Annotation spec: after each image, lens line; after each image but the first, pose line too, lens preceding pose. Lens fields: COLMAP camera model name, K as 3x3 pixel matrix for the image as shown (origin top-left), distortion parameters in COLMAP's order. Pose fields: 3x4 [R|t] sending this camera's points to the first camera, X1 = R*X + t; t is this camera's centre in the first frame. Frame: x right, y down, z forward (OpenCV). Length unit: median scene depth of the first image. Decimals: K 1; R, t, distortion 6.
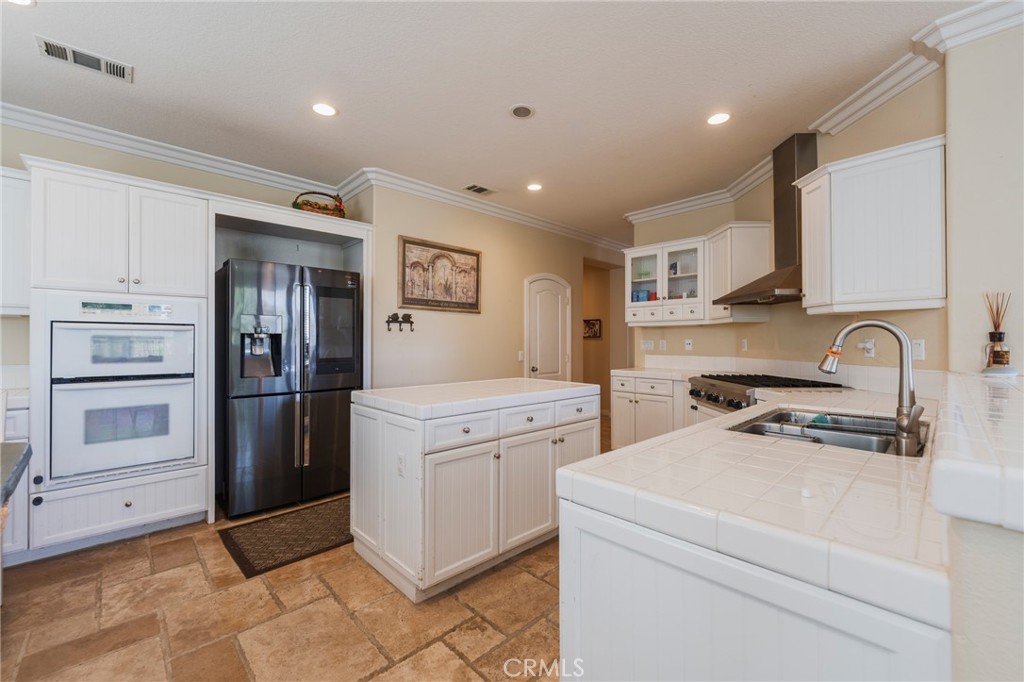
lens RADIAL K [[411.3, 0, 514.4], [0, 411.3, 338.7], [0, 0, 1]] dist [-0.001596, 0.000176]
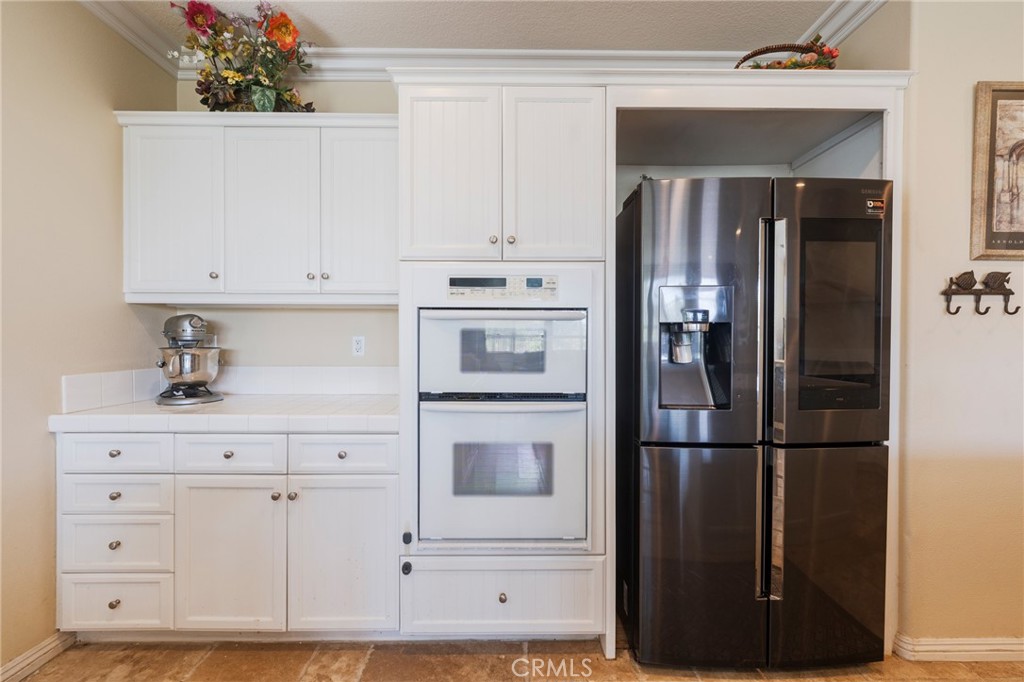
lens RADIAL K [[411.3, 0, 518.4], [0, 411.3, 338.9], [0, 0, 1]] dist [-0.001596, 0.000176]
pose [[0.703429, 0.007689, -0.710724, -0.416521], [0.002924, 0.999902, 0.013711, -0.000503], [0.710759, -0.011723, 0.703338, 0.502476]]
